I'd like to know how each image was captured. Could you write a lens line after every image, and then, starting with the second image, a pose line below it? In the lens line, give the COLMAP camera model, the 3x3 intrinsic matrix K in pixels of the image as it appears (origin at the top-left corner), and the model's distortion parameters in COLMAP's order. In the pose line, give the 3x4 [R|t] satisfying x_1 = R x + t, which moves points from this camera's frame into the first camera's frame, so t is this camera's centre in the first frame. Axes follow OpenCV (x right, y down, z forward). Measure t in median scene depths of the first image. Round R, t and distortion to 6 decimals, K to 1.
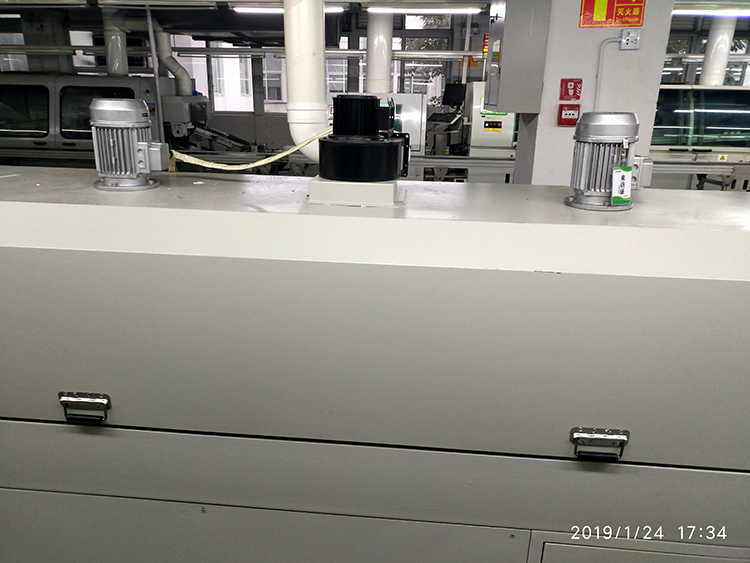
lens RADIAL K [[587.8, 0, 375.0], [0, 587.8, 281.5], [0, 0, 1]] dist [-0.001974, 0.003302]
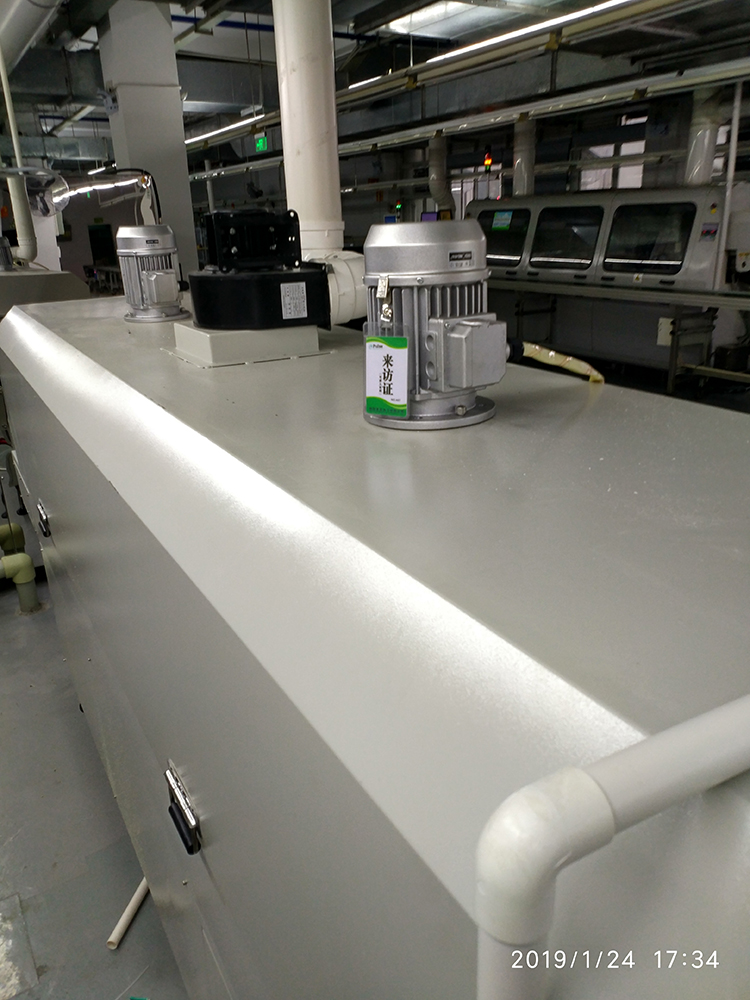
lens RADIAL K [[771.6, 0, 379.2], [0, 771.6, 499.0], [0, 0, 1]] dist [0.005951, 0.002614]
pose [[0.579388, 0.239407, -0.779098, 0.194084], [-0.203011, 0.968151, 0.146528, -0.032918], [0.789364, 0.073269, 0.609537, 0.129551]]
